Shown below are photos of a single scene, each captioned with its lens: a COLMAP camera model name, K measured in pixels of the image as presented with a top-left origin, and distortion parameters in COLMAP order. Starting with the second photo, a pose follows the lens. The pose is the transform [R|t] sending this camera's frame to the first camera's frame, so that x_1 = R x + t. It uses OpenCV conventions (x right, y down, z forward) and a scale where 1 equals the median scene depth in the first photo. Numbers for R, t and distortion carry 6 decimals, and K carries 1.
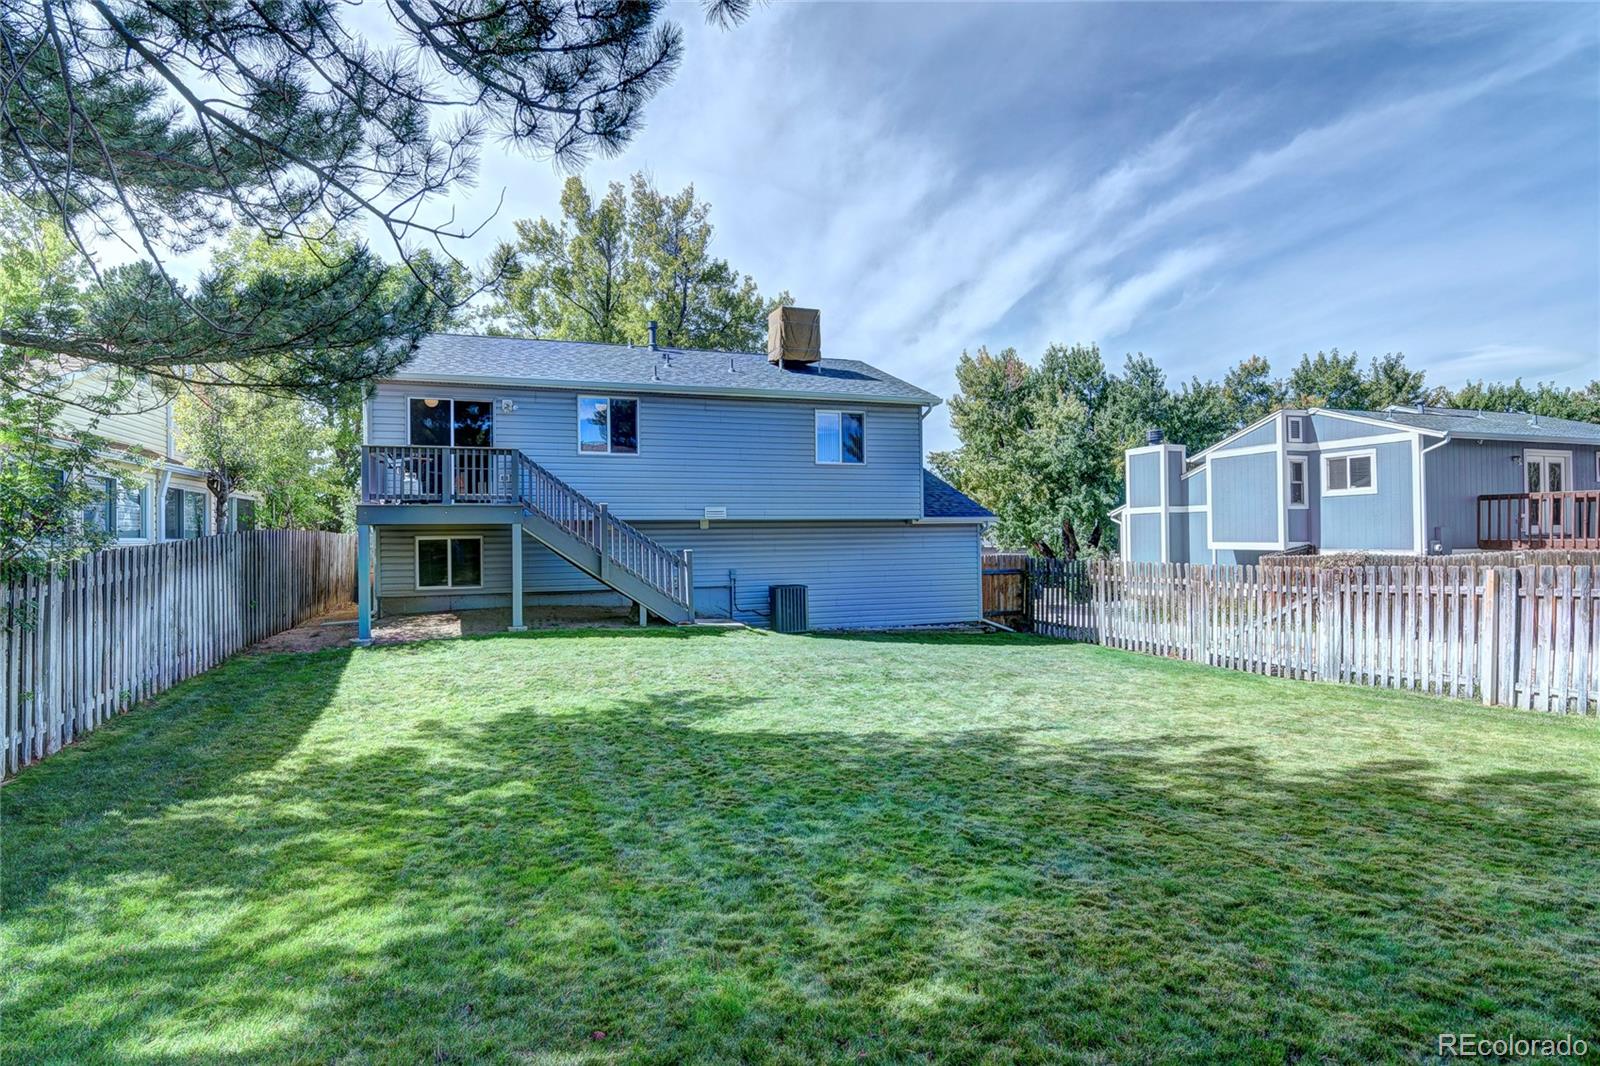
lens RADIAL K [[808.8, 0, 805.7], [0, 808.8, 535.2], [0, 0, 1]] dist [-0.012547, -0.000137]
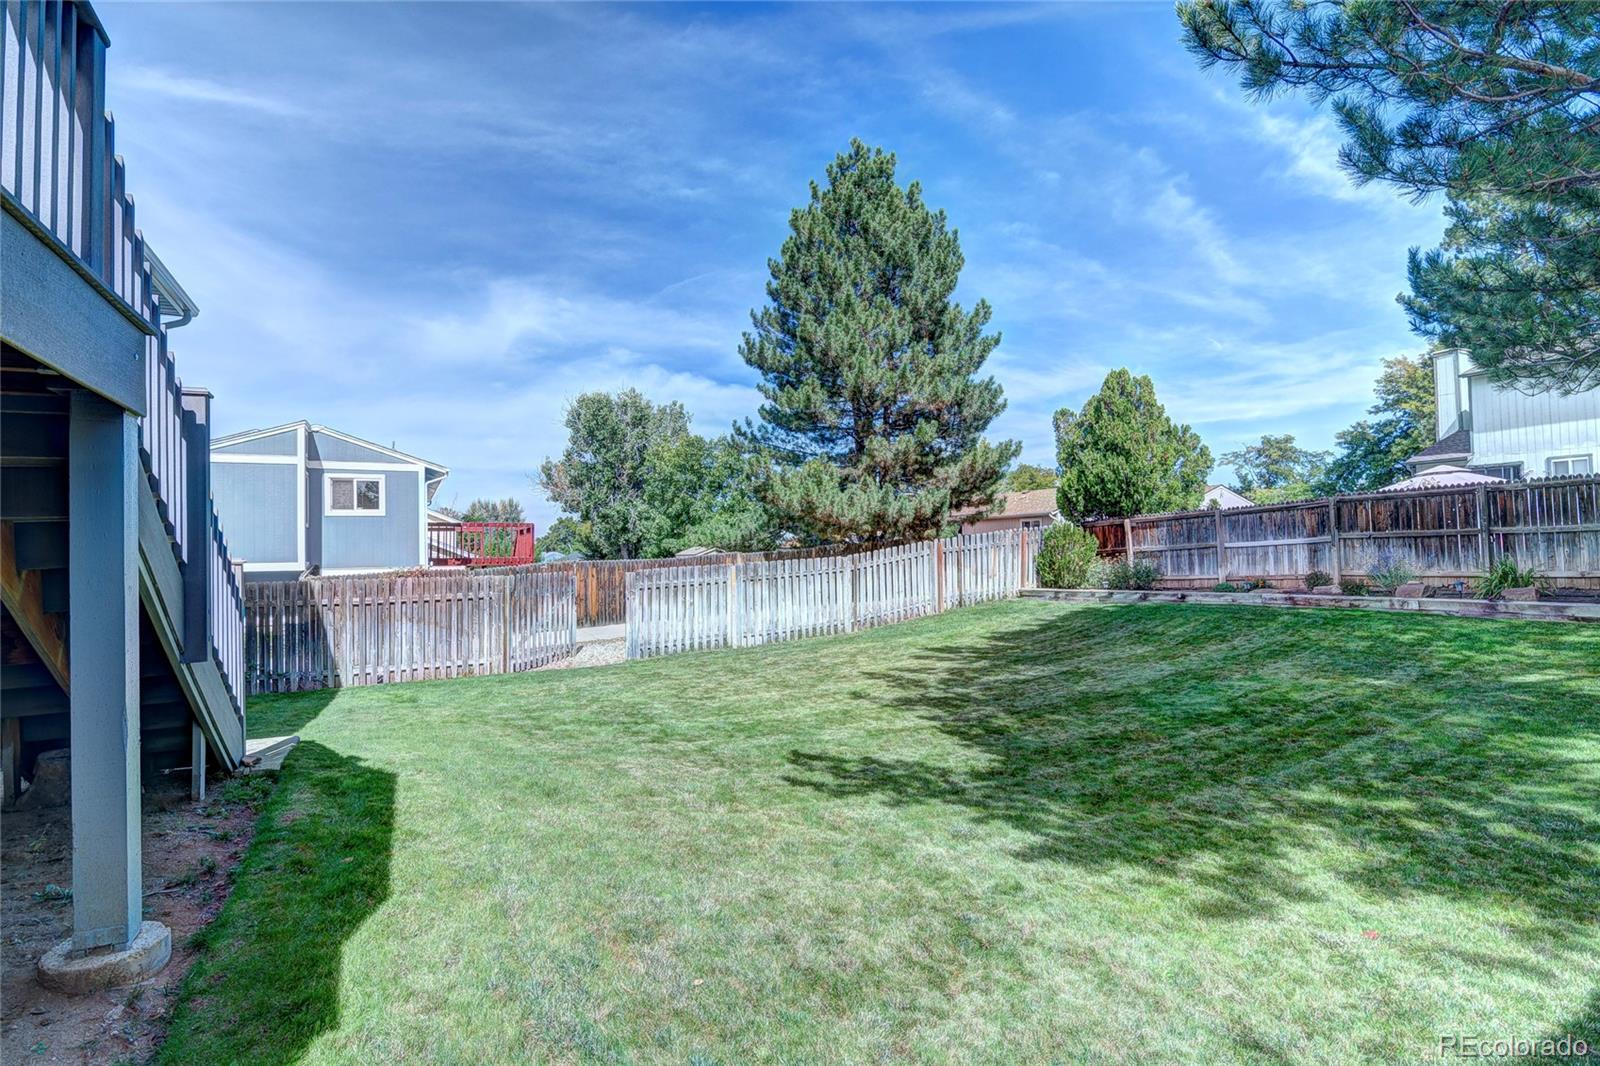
lens RADIAL K [[767.2, 0, 792.5], [0, 767.2, 531.2], [0, 0, 1]] dist [-0.008472, -0.005661]
pose [[-0.149955, 0.041543, 0.987820, -0.383719], [0.021755, 0.999014, -0.038712, 0.020329], [-0.988453, 0.015685, -0.150711, 0.600973]]
